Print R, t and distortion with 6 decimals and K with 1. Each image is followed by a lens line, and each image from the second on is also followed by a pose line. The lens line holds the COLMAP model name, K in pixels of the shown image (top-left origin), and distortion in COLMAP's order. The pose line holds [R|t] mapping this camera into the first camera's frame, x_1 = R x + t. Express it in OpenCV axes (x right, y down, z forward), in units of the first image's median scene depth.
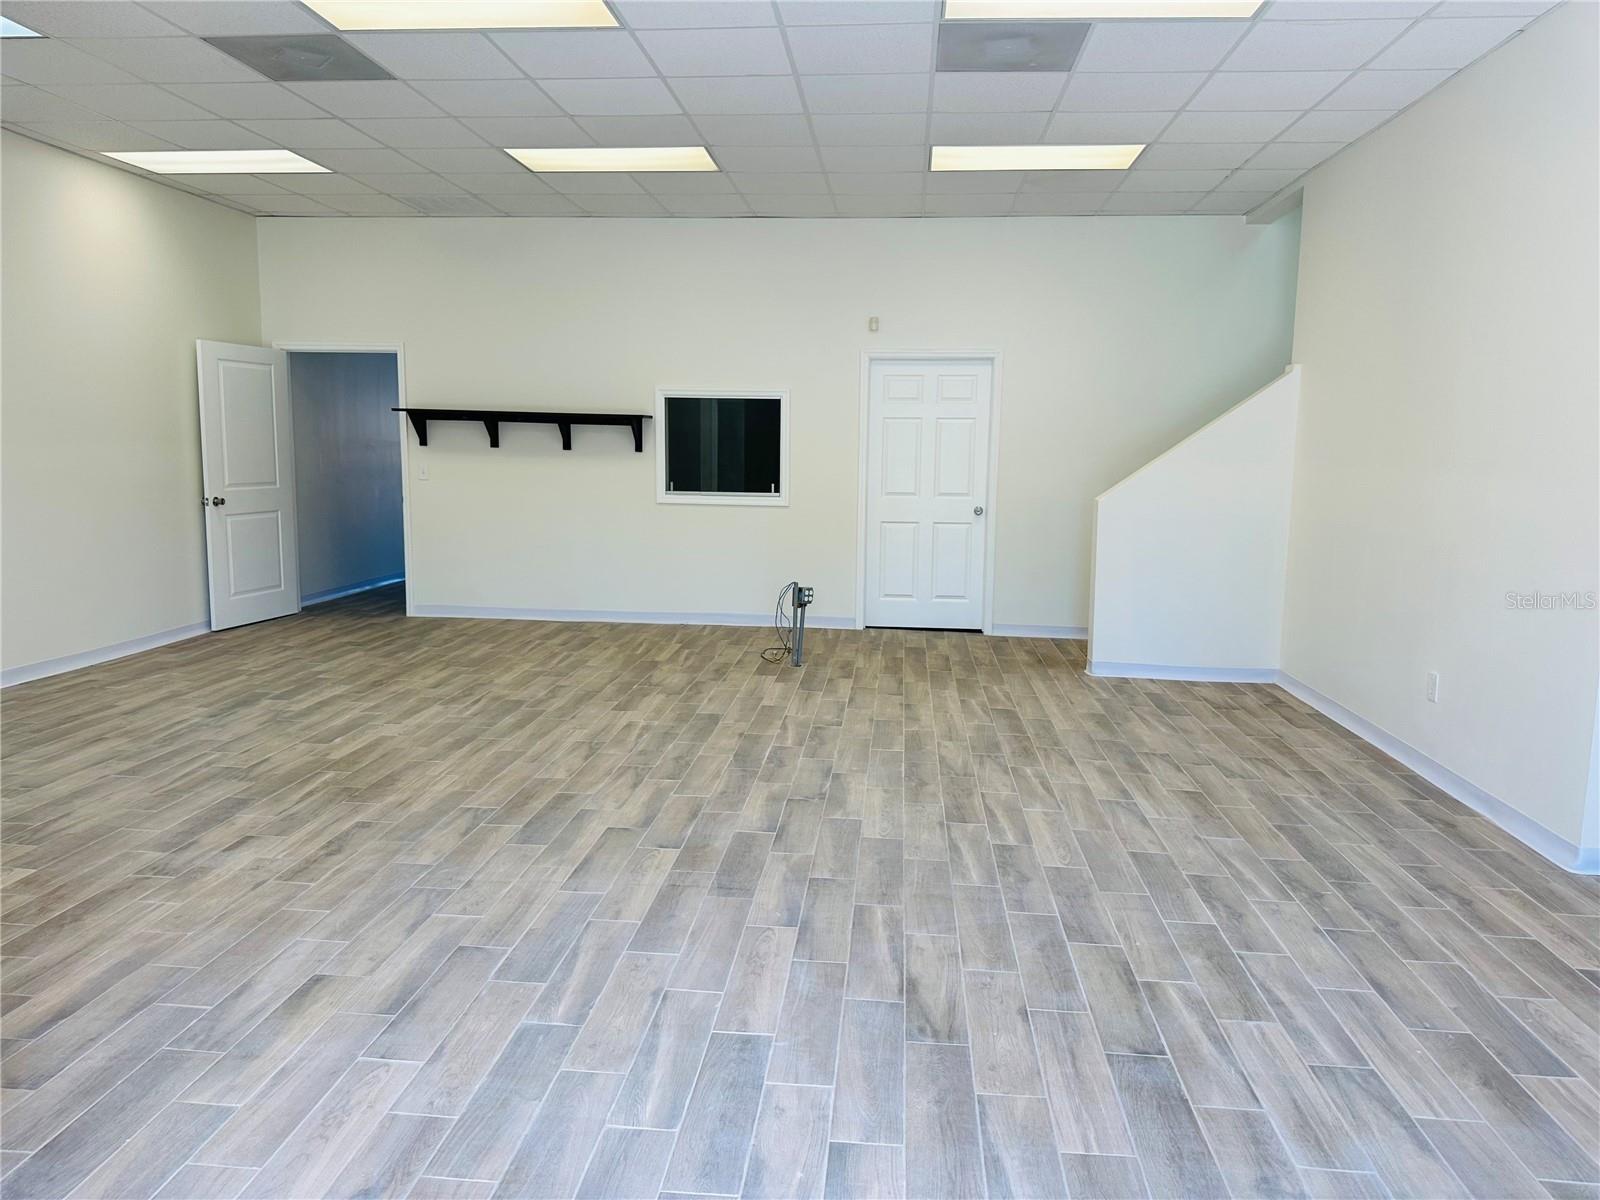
lens RADIAL K [[1131.2, 0, 802.8], [0, 1131.2, 590.9], [0, 0, 1]] dist [0.045752, -0.056385]
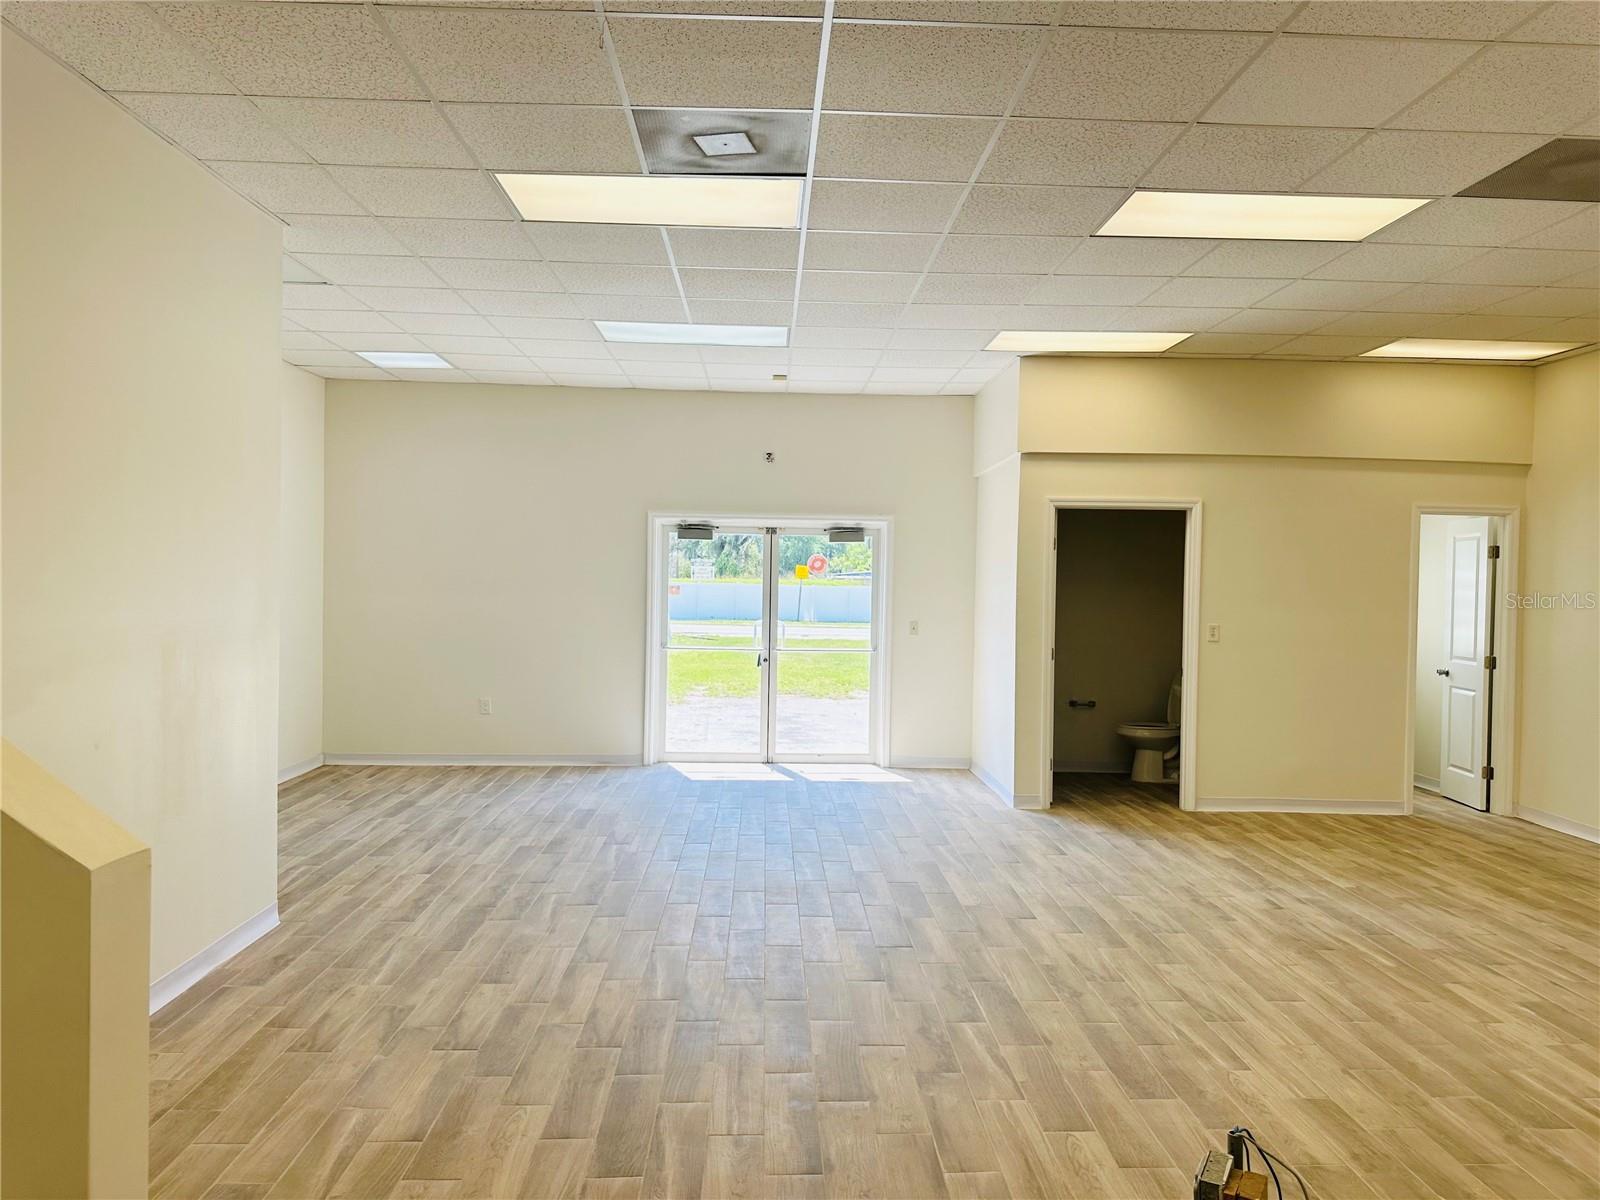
lens RADIAL K [[1131.2, 0, 785.3], [0, 1131.2, 596.9], [0, 0, 1]] dist [0.045752, -0.056385]
pose [[-0.993879, -0.030793, -0.106092, 0.228288], [-0.046422, 0.987874, 0.148158, -0.290231], [0.100243, 0.152176, -0.983257, 1.995017]]
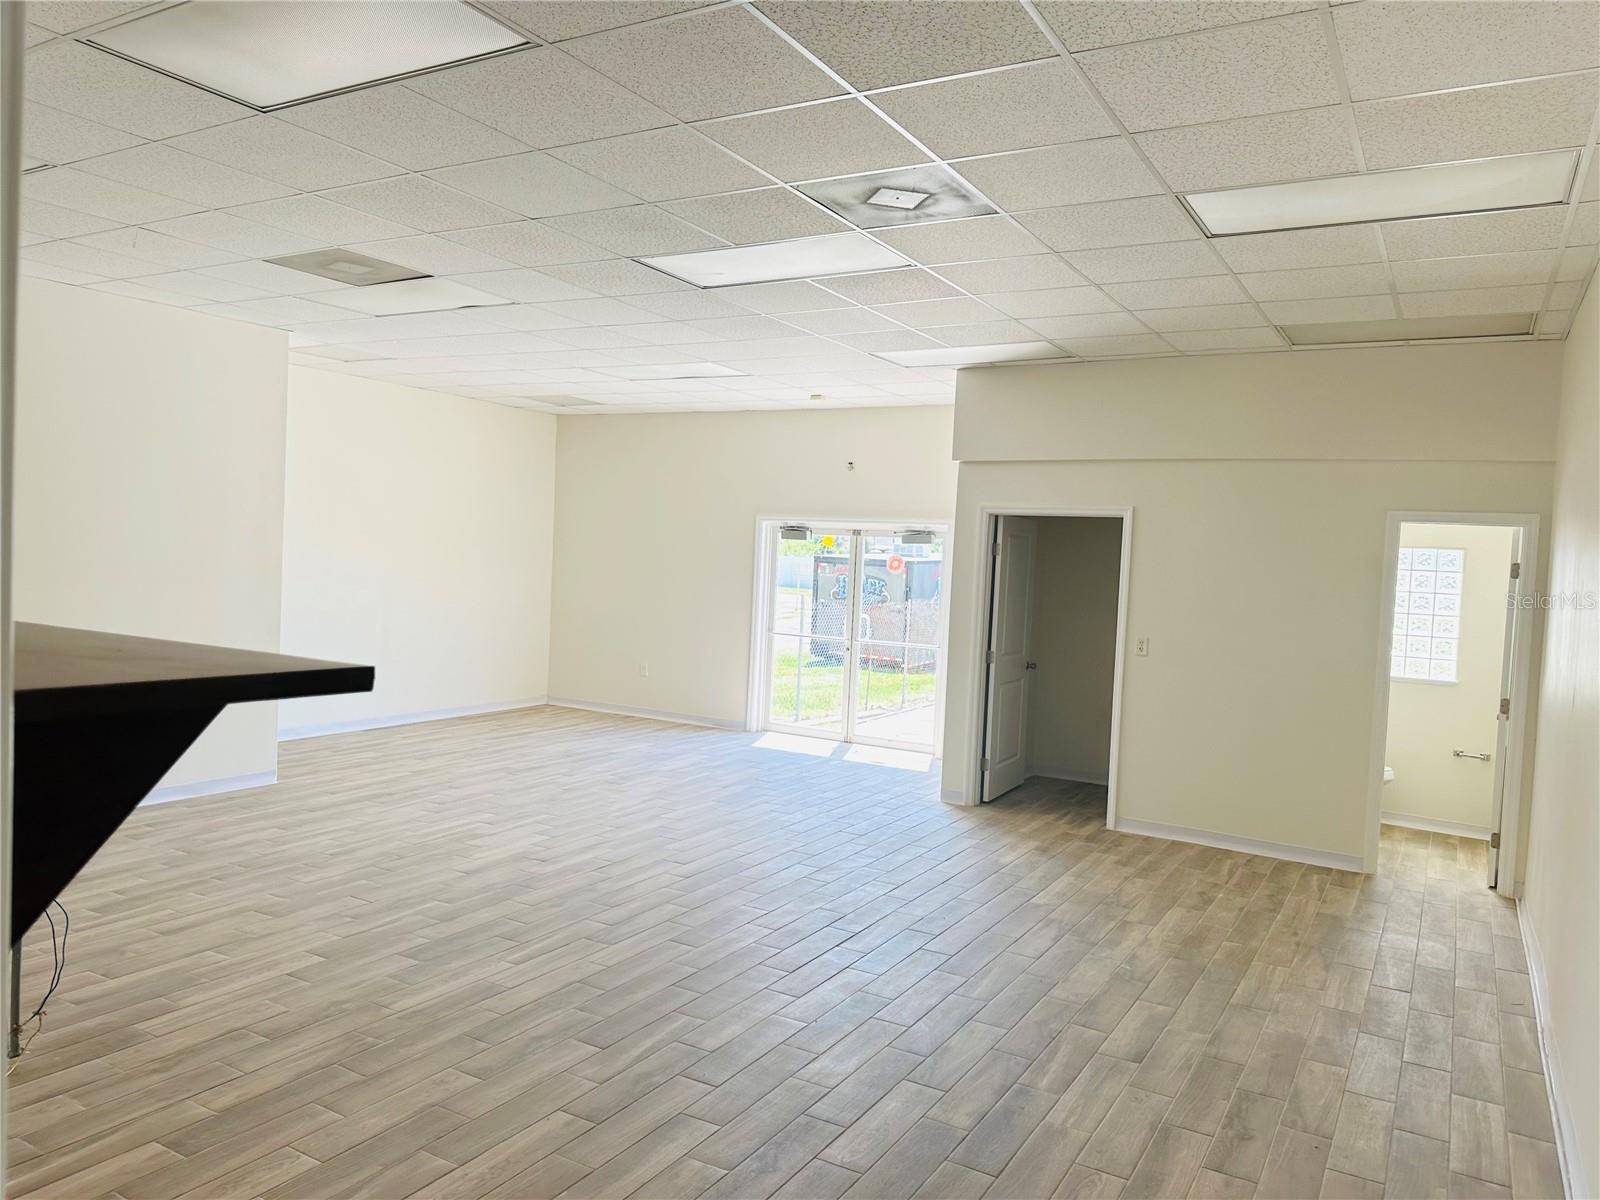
lens RADIAL K [[1131.2, 0, 790.9], [0, 1131.2, 586.6], [0, 0, 1]] dist [0.045752, -0.056385]
pose [[-0.897836, -0.072658, 0.434293, -0.843165], [-0.003771, 0.987525, 0.157420, -0.353267], [-0.440313, 0.139700, -0.886909, 2.038375]]
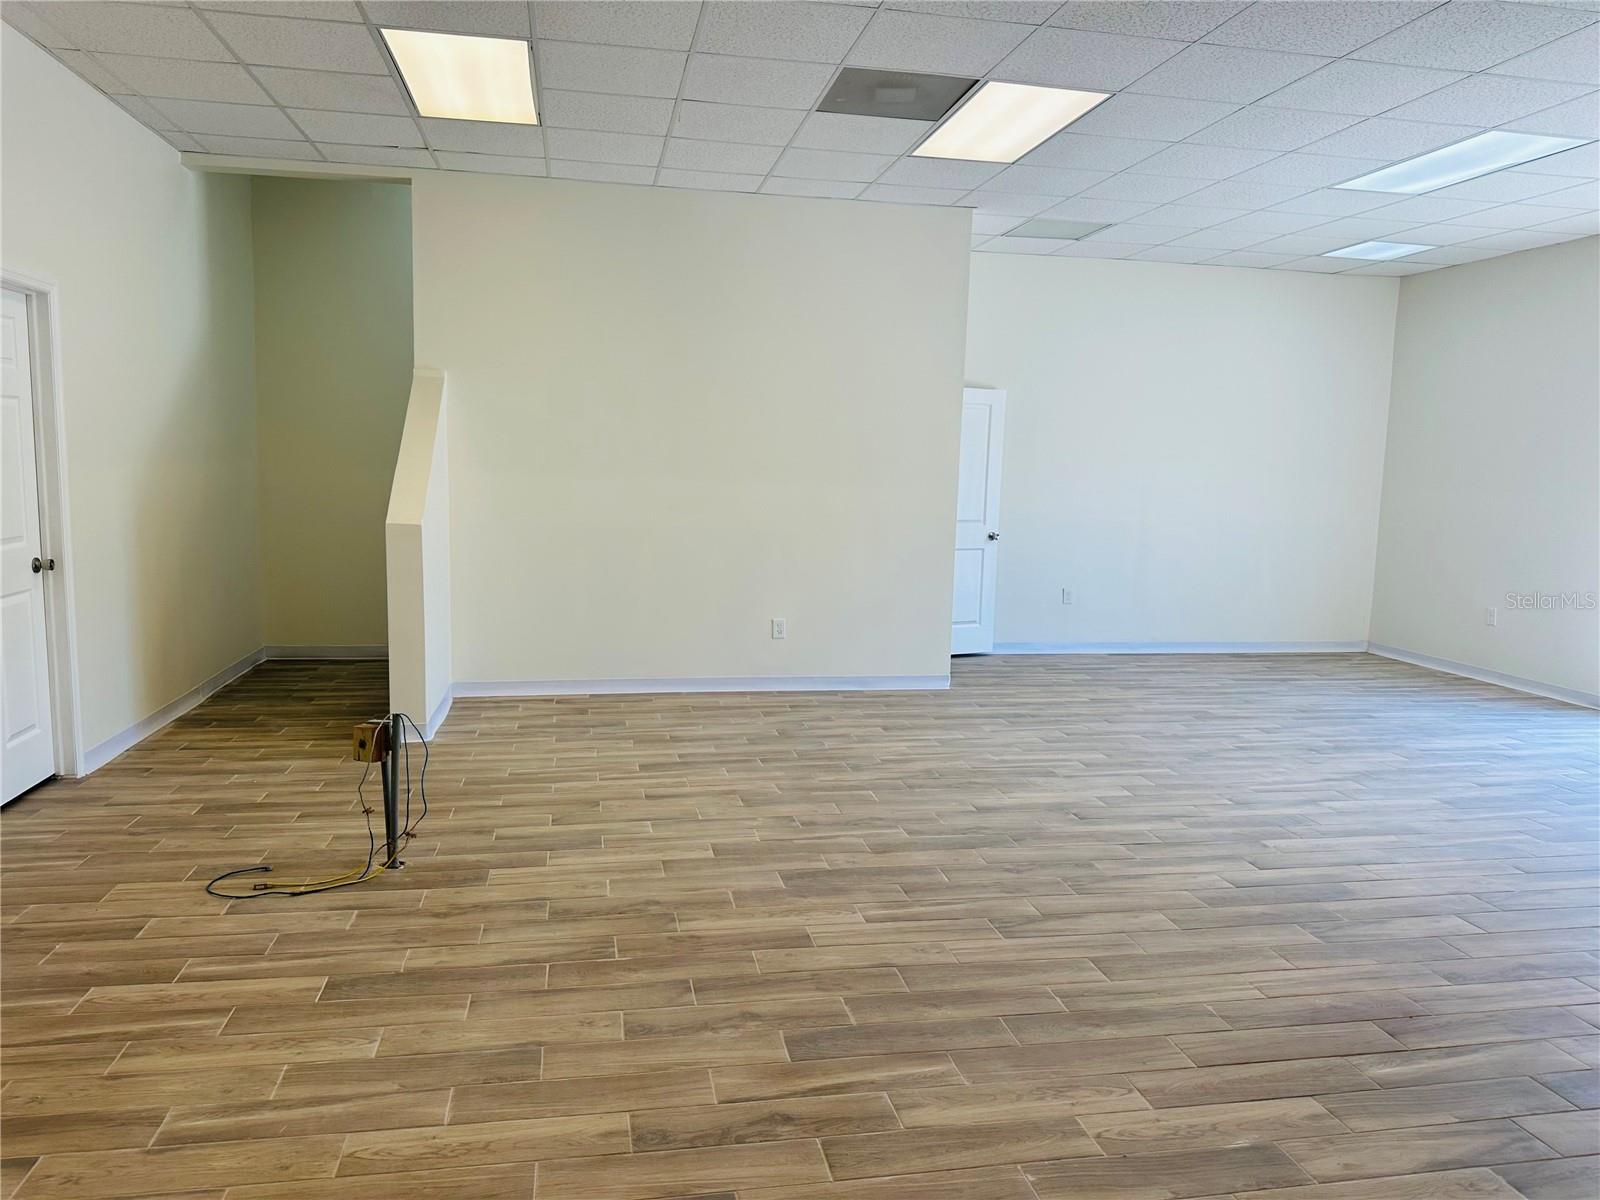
lens RADIAL K [[1131.2, 0, 801.0], [0, 1131.2, 597.8], [0, 0, 1]] dist [0.045752, -0.056385]
pose [[-0.268968, -0.142909, 0.952488, -0.919025], [0.092834, 0.980480, 0.173324, -0.222413], [-0.958665, 0.135042, -0.250451, 1.496720]]
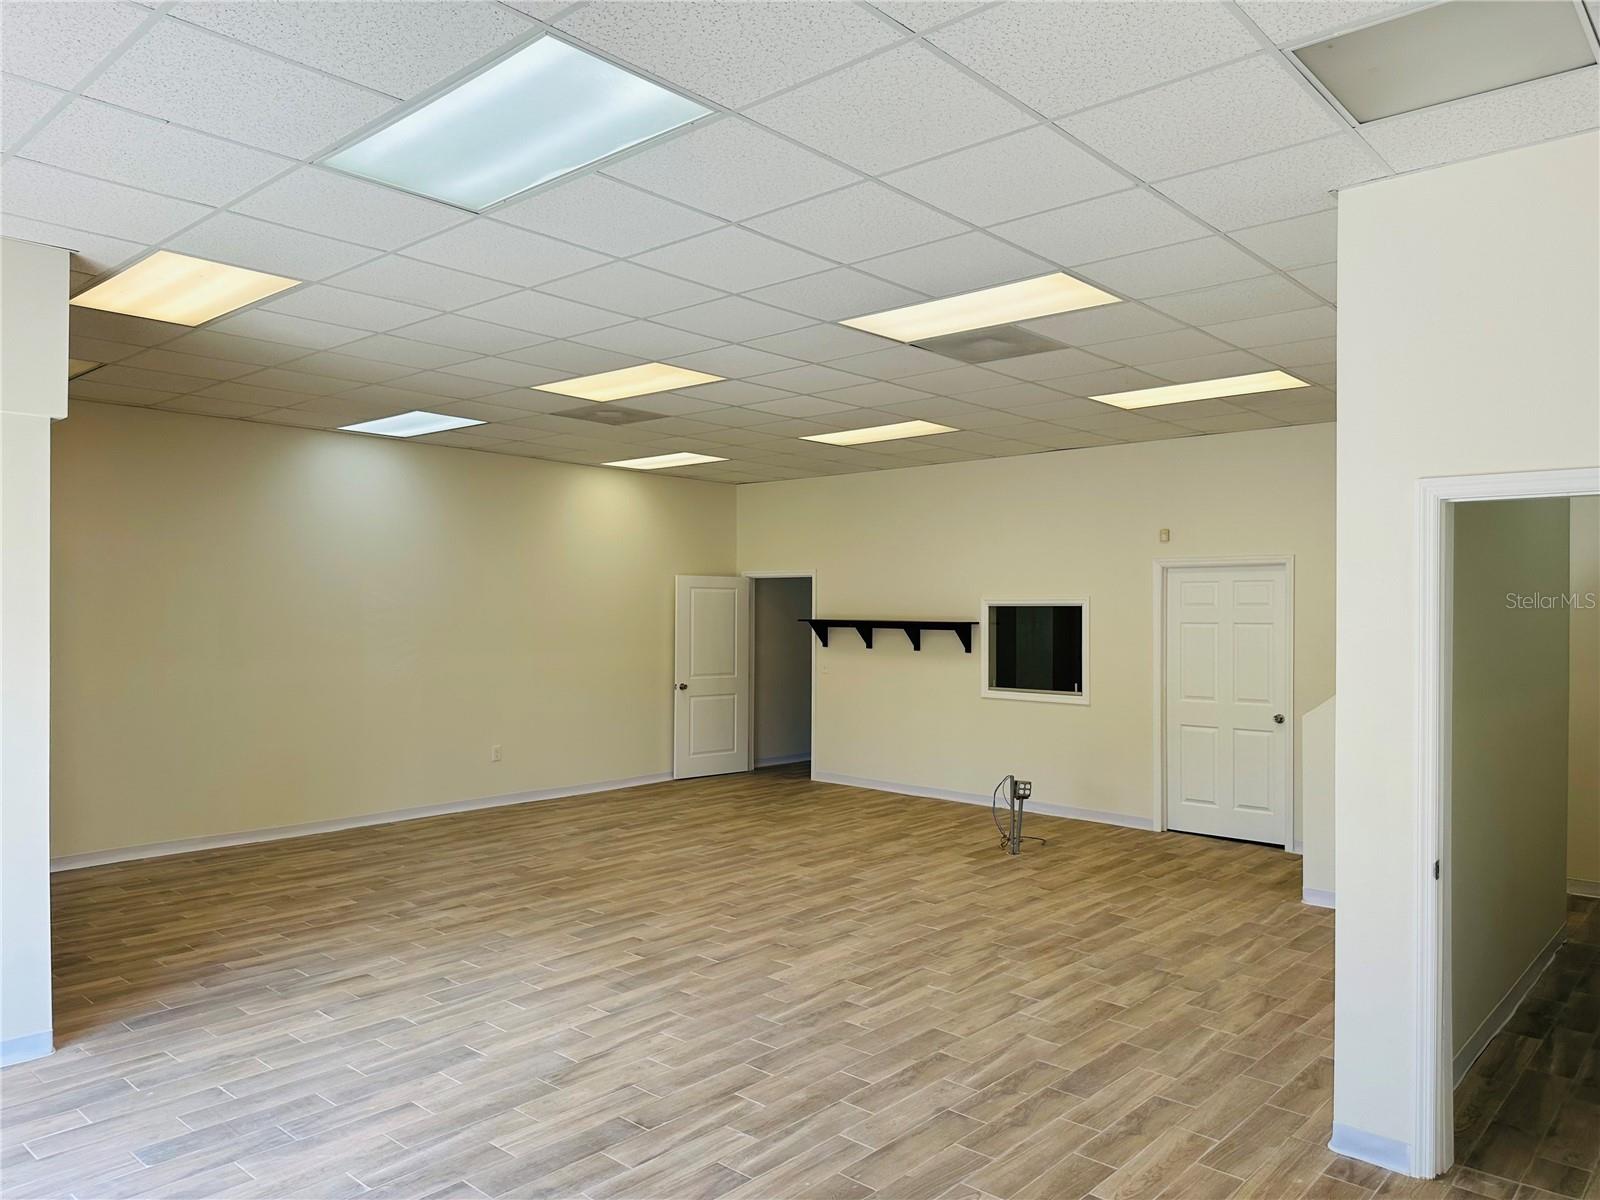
lens RADIAL K [[1131.2, 0, 793.8], [0, 1131.2, 598.0], [0, 0, 1]] dist [0.045752, -0.056385]
pose [[0.796543, -0.018201, -0.604308, 0.793070], [-0.069389, 0.990189, -0.121285, -0.048653], [0.600587, 0.138541, 0.787465, -0.051381]]
